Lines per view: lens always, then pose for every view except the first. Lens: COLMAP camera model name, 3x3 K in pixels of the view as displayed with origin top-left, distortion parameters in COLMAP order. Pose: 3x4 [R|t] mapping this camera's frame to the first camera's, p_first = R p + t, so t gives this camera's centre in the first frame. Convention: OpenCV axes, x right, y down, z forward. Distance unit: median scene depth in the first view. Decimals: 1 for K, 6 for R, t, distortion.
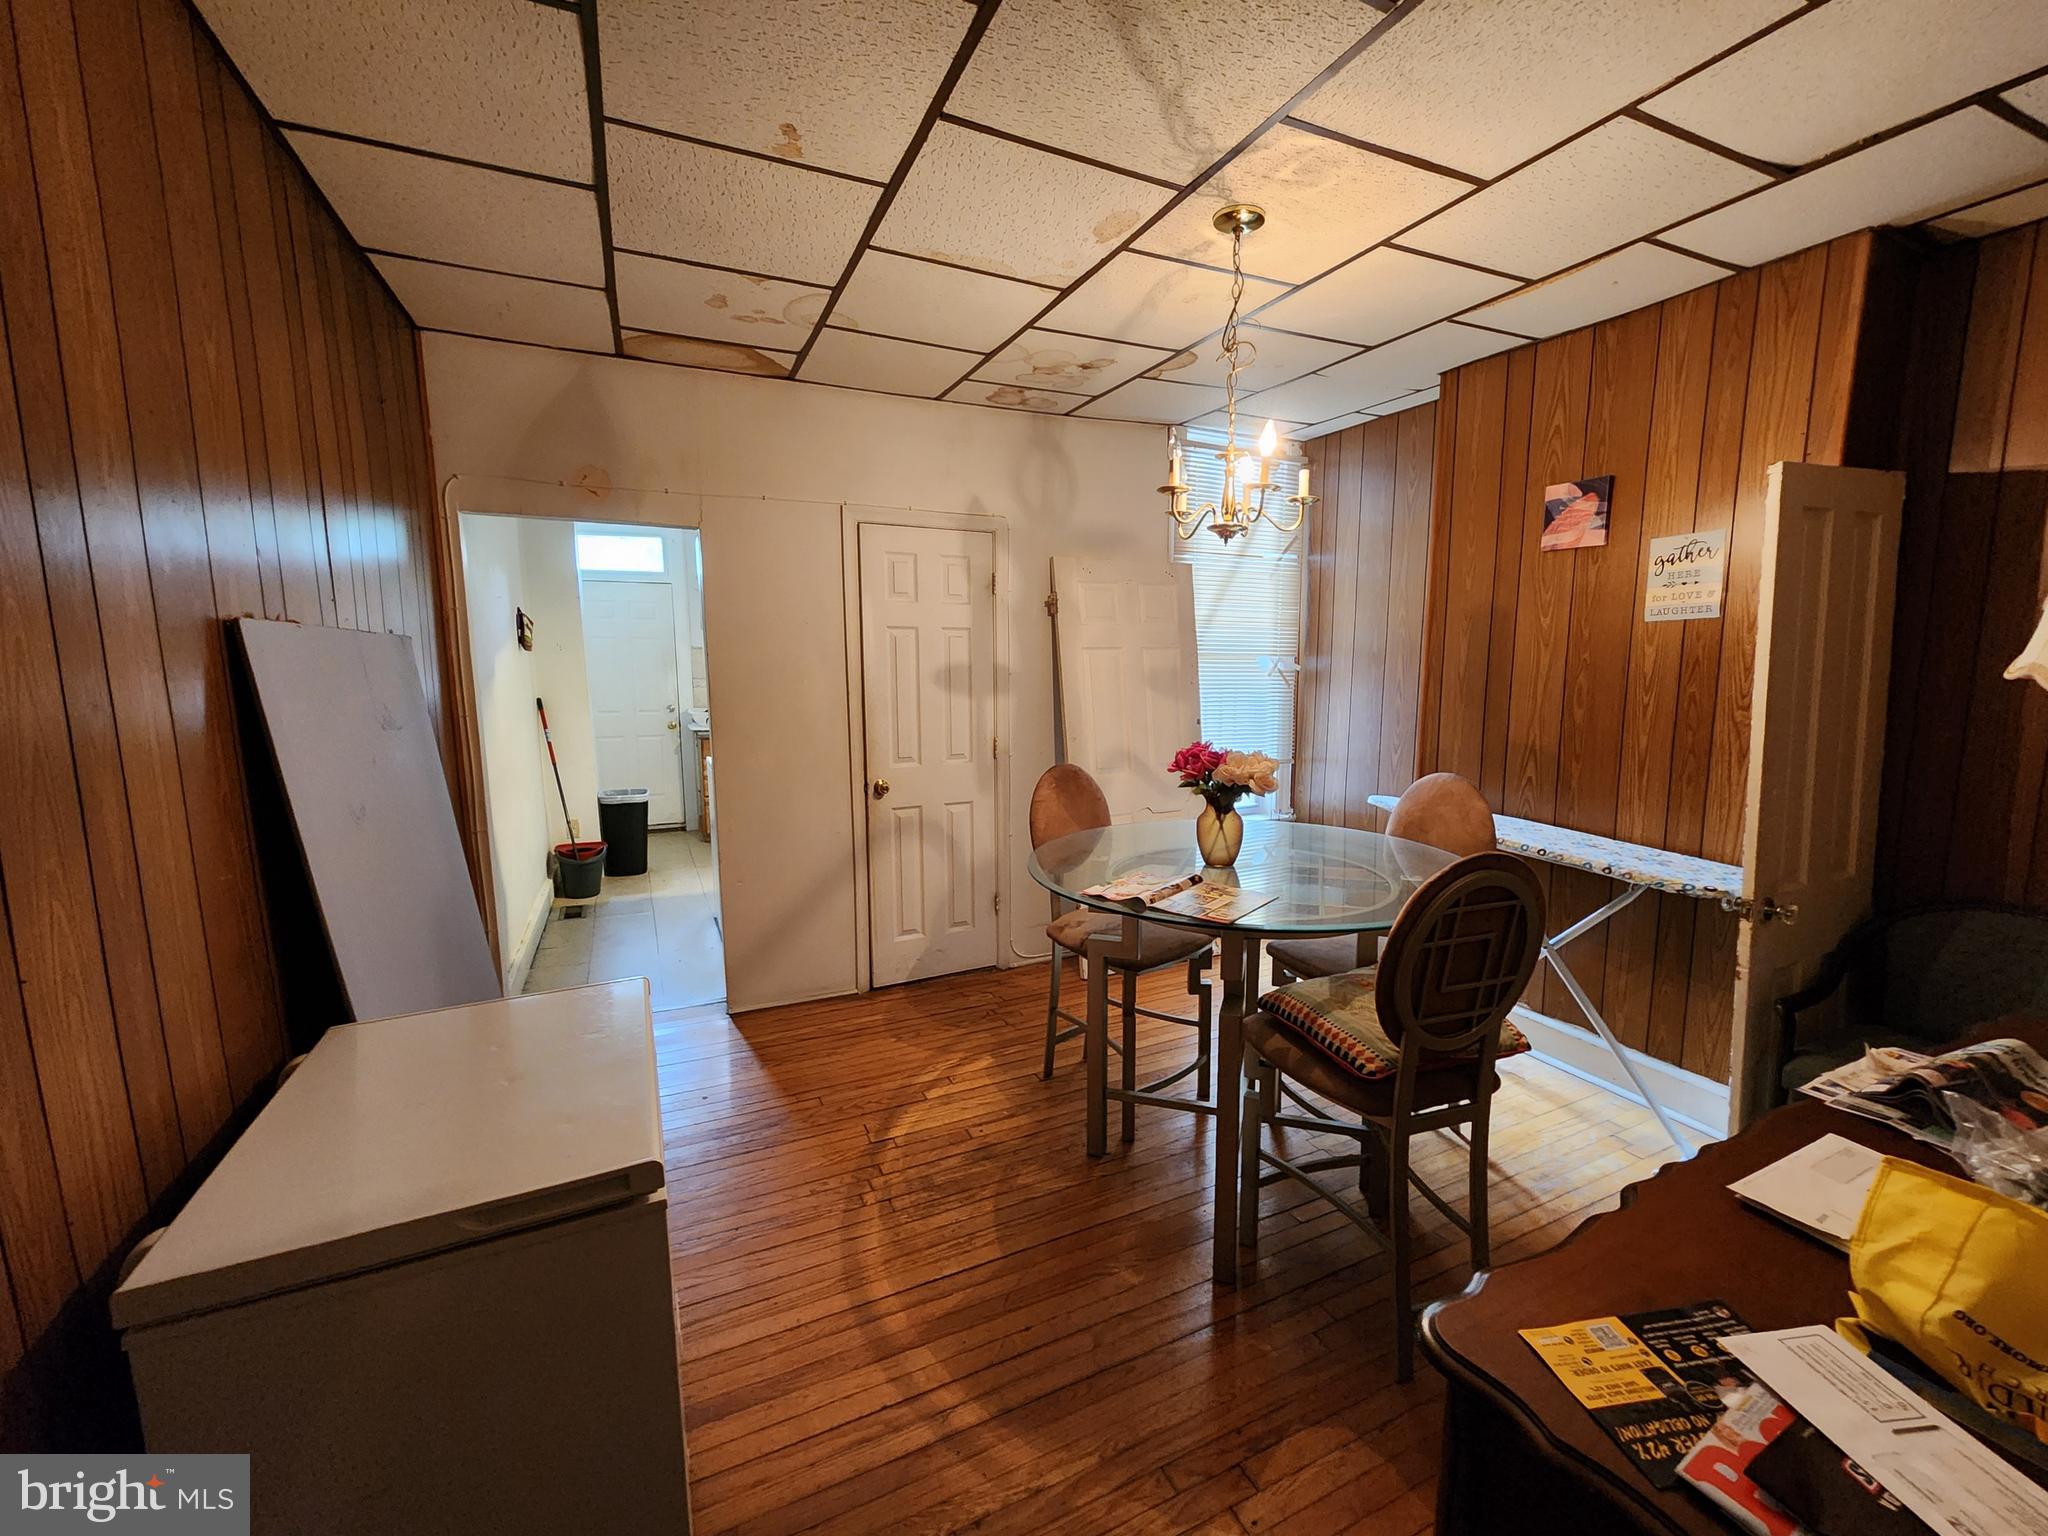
lens RADIAL K [[825.8, 0, 1034.1], [0, 825.8, 770.9], [0, 0, 1]] dist [-0.009283, 0.004454]
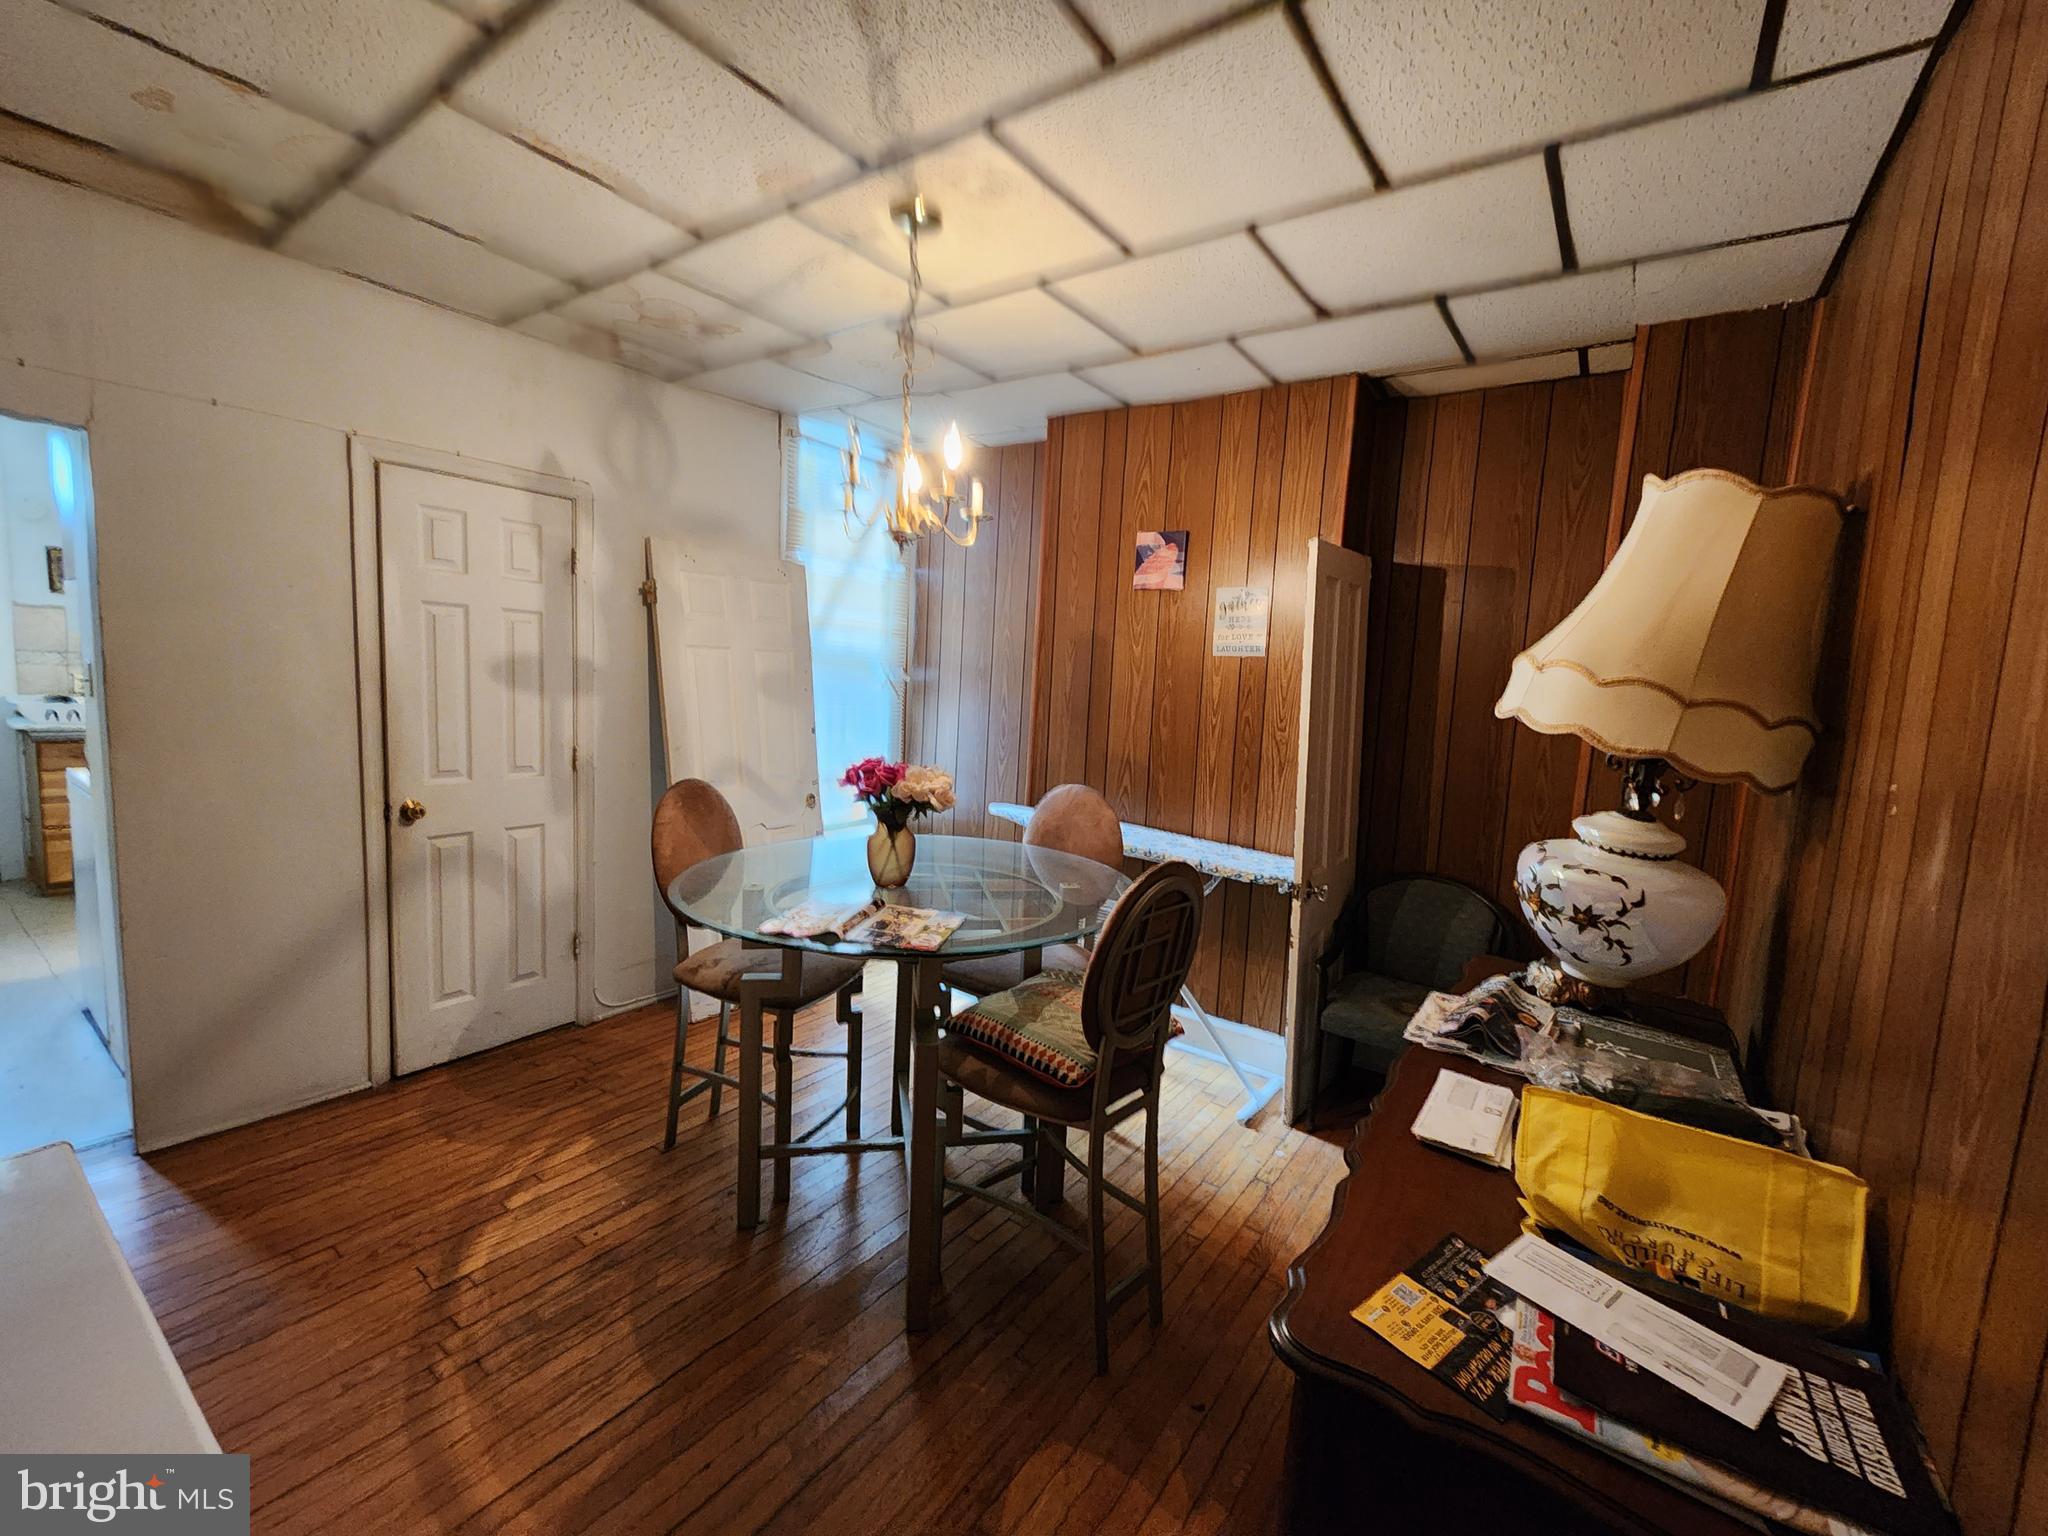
lens RADIAL K [[837.3, 0, 1024.0], [0, 837.3, 768.0], [0, 0, 1]] dist [-0.001907, -0.000607]
pose [[0.873894, -0.003364, 0.486104, -0.099461], [0.009366, 0.999907, -0.009918, -0.009133], [-0.486026, 0.013221, 0.873845, 0.075012]]
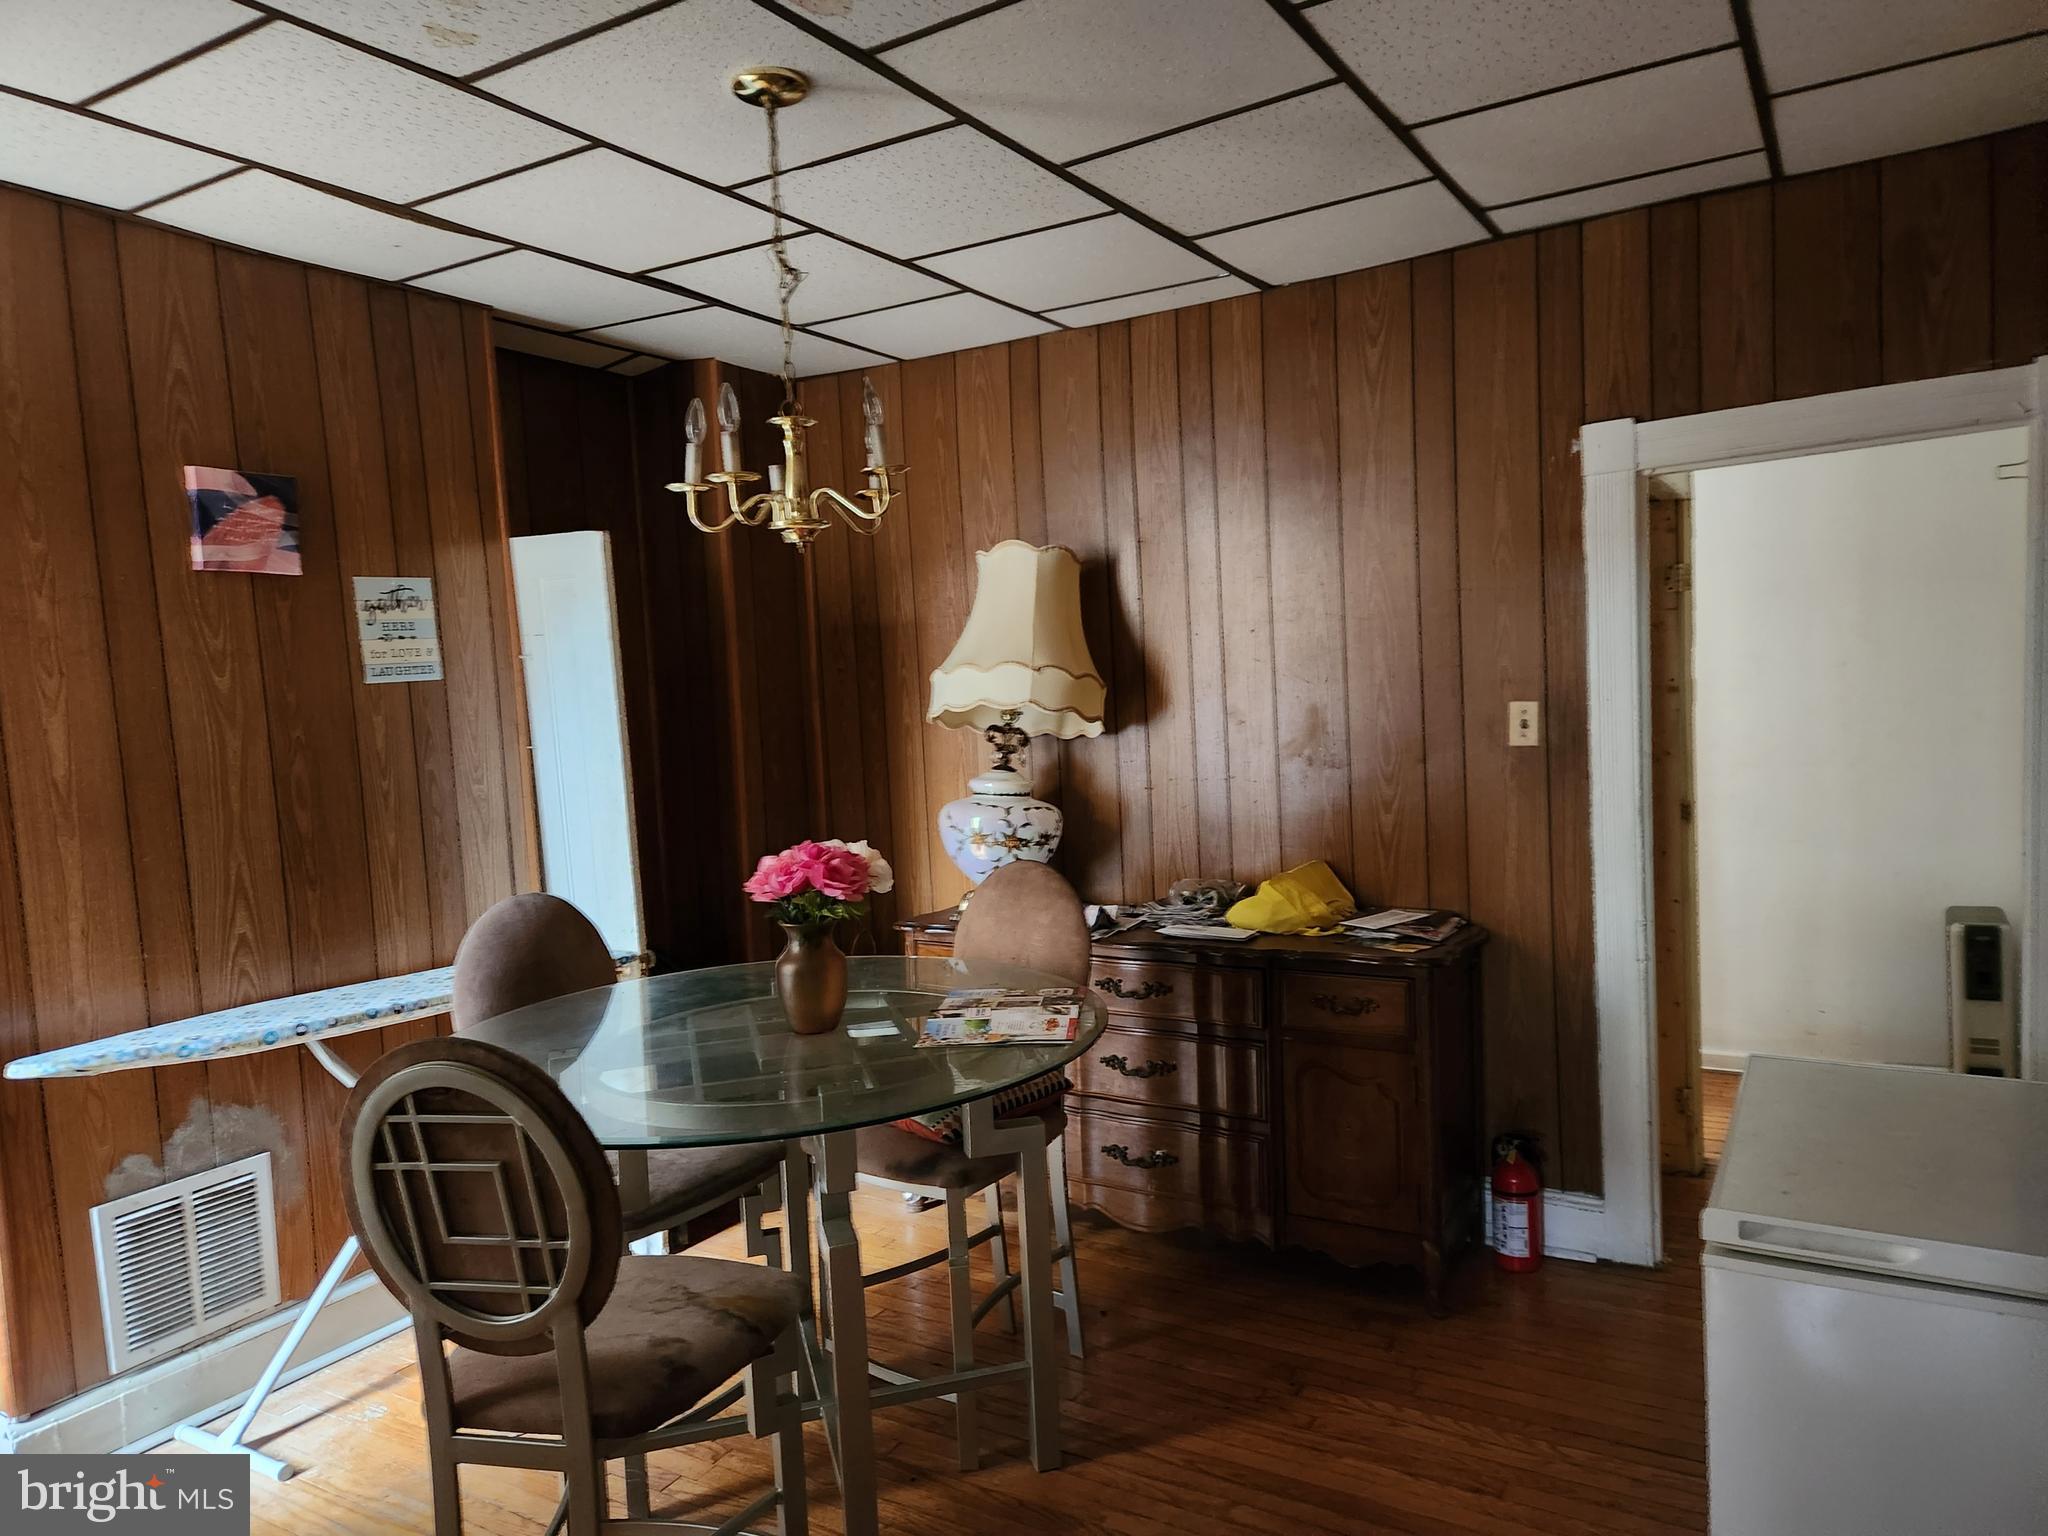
lens RADIAL K [[1449.9, 0, 1024.0], [0, 1449.9, 768.0], [0, 0, 1]] dist [0.004287, 0.001195]
pose [[-0.560282, -0.013105, 0.828198, -0.751441], [0.169482, 0.976907, 0.130113, -0.191937], [-0.810778, 0.213265, -0.545122, 1.356975]]
